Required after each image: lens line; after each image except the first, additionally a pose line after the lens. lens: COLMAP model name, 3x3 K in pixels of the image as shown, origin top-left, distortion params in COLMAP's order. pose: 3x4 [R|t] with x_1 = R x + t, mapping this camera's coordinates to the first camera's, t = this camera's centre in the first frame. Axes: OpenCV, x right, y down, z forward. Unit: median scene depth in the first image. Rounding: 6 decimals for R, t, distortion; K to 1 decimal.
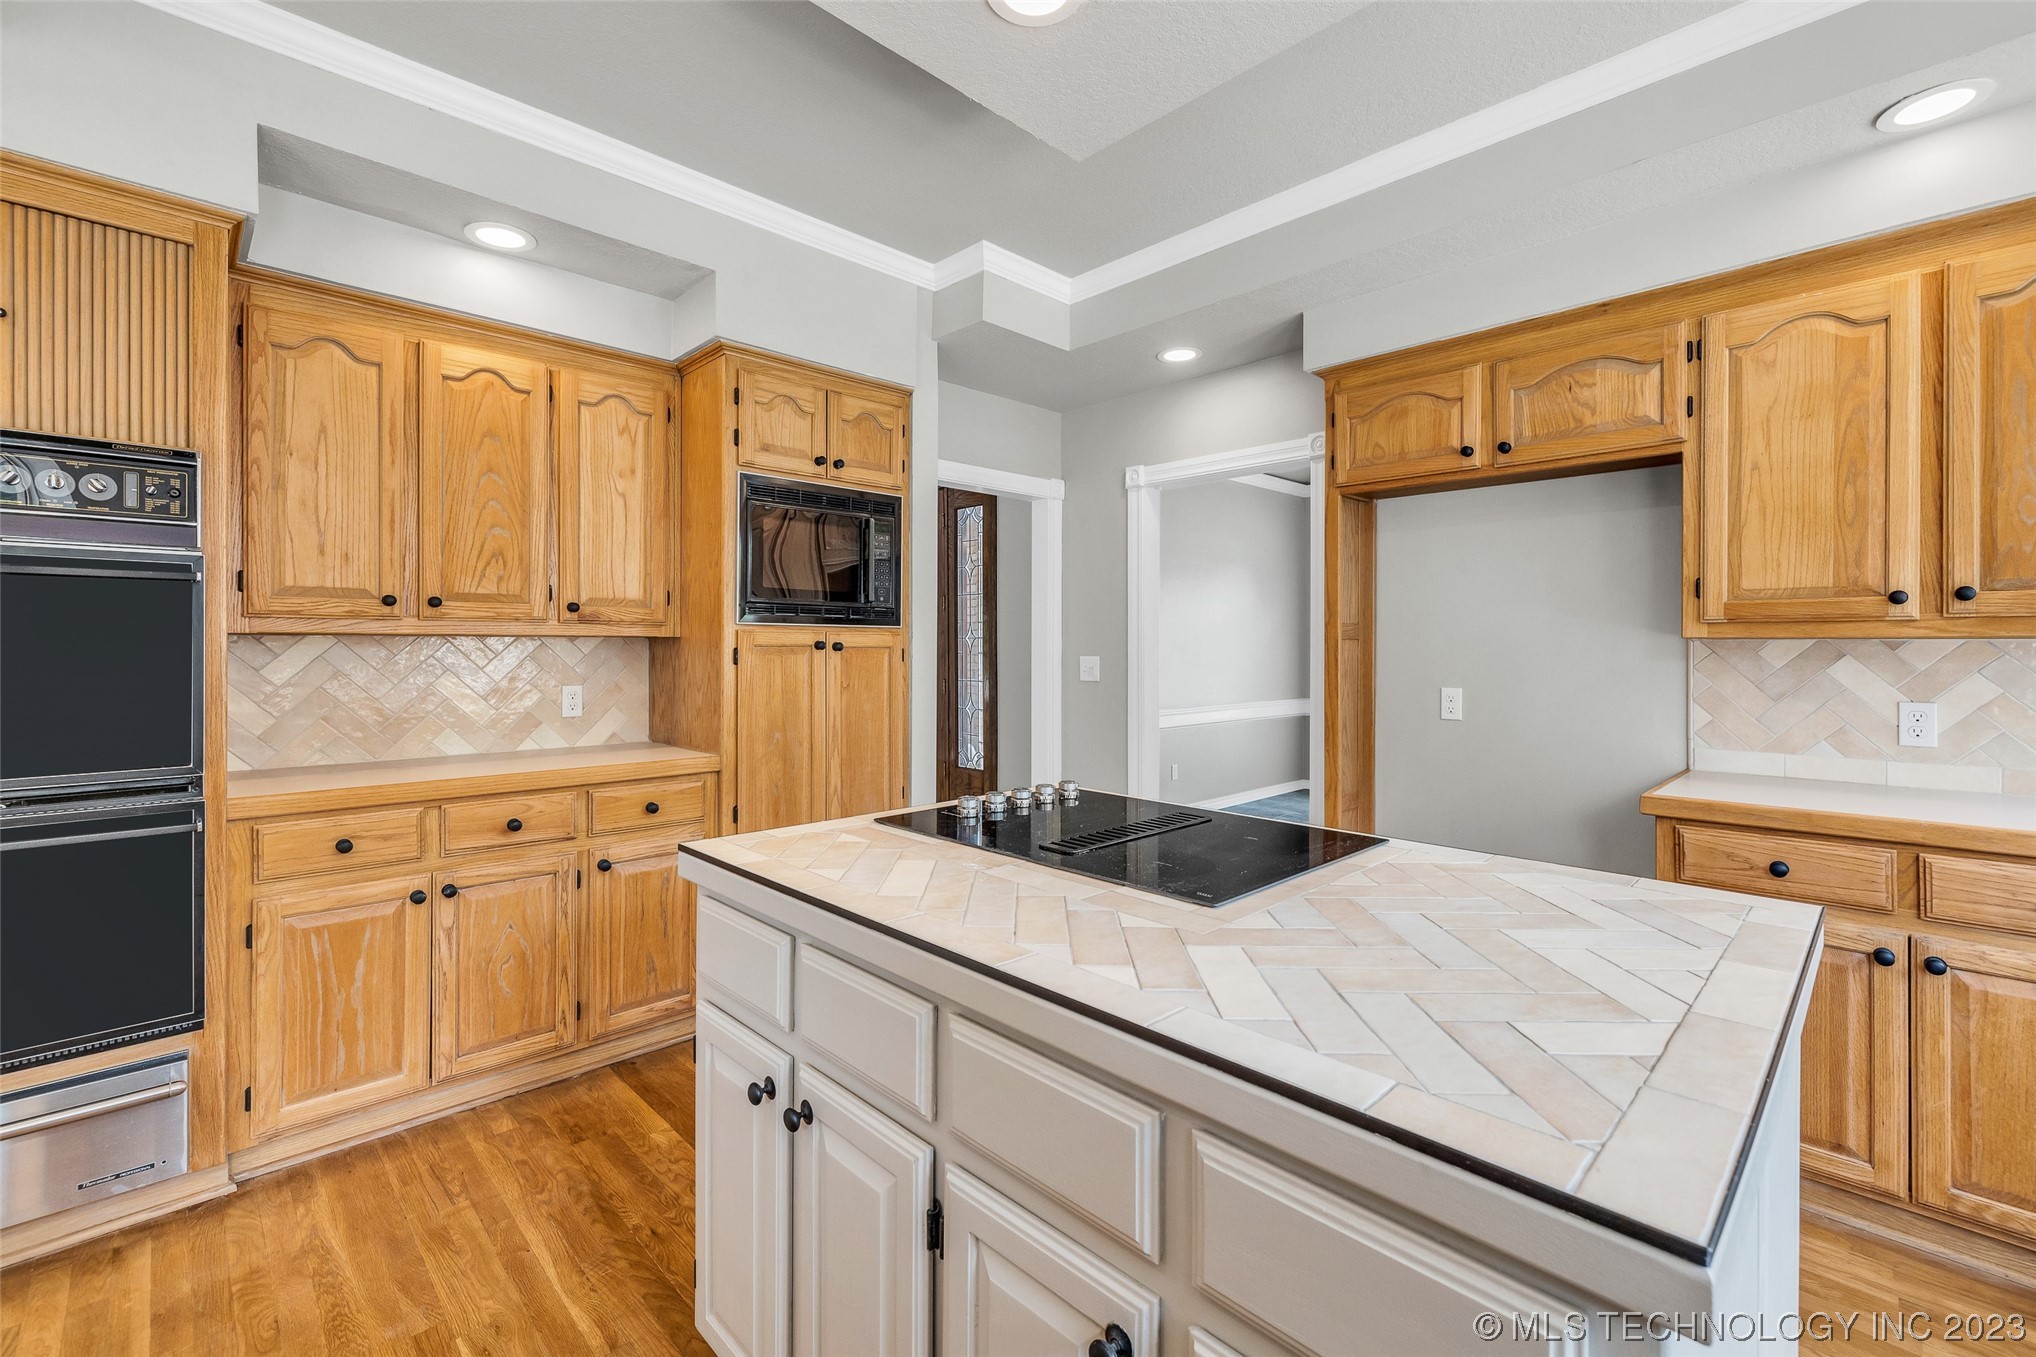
lens RADIAL K [[862.6, 0, 1012.3], [0, 862.6, 648.6], [0, 0, 1]] dist [-0.000500, 0.000208]
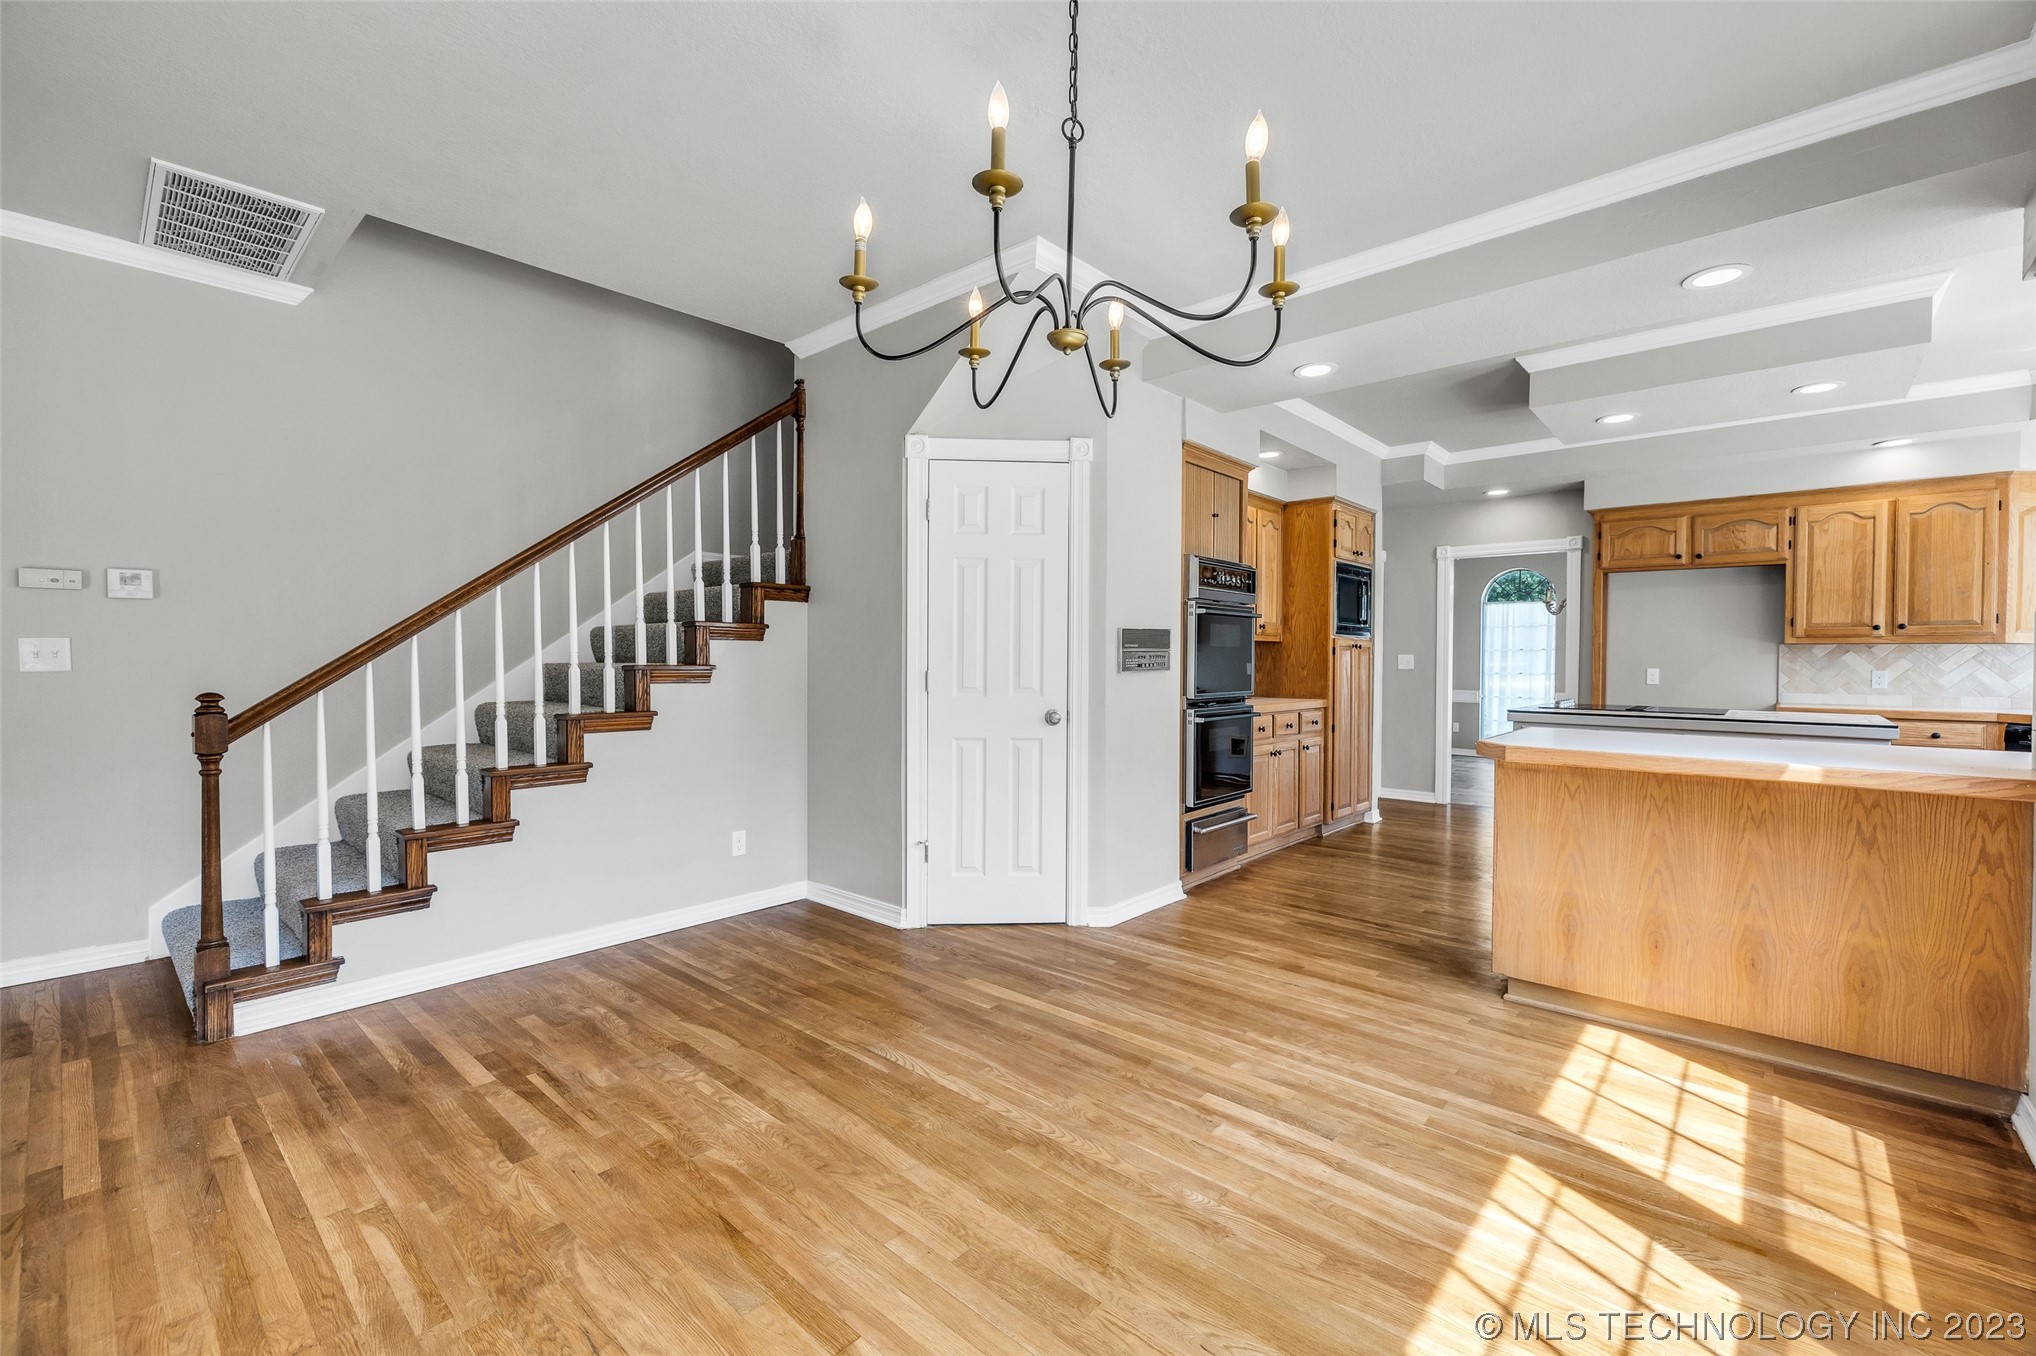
lens RADIAL K [[854.6, 0, 1016.4], [0, 854.6, 672.6], [0, 0, 1]] dist [0.000508, 0.000242]
pose [[0.997448, 0.000261, 0.071400, -1.470087], [-0.001523, 0.999844, 0.017619, 0.028492], [-0.071385, -0.017683, 0.997292, -1.167719]]
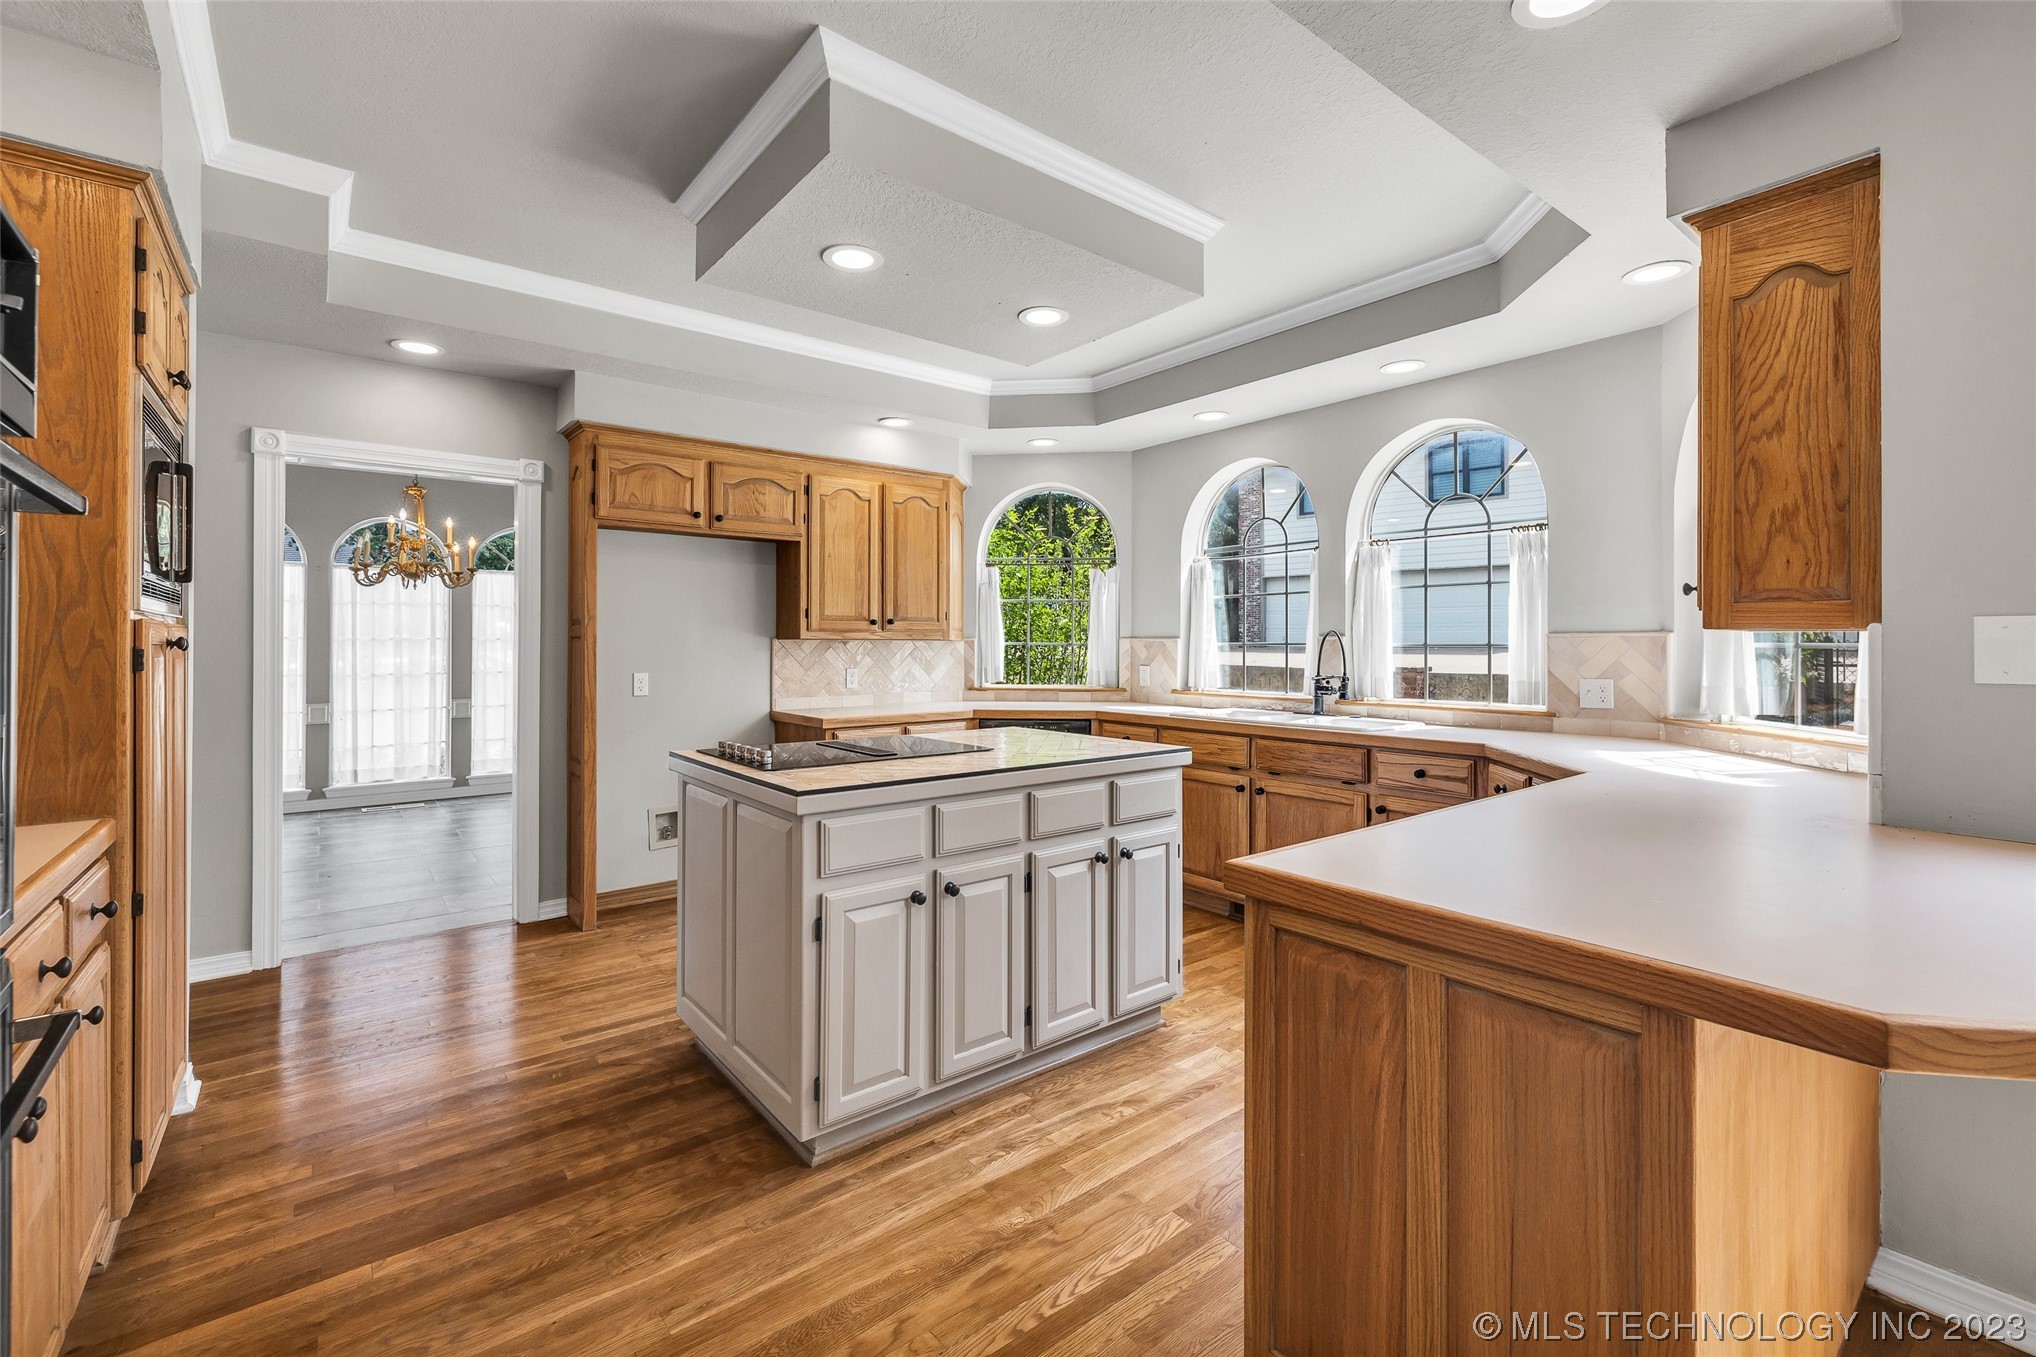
lens RADIAL K [[874.9, 0, 1021.2], [0, 874.9, 637.8], [0, 0, 1]] dist [-0.000636, 0.000025]
pose [[0.096413, 0.003392, 0.995336, -1.104352], [0.001924, 0.999992, -0.003594, -0.007114], [-0.995340, 0.002261, 0.096406, 0.330841]]
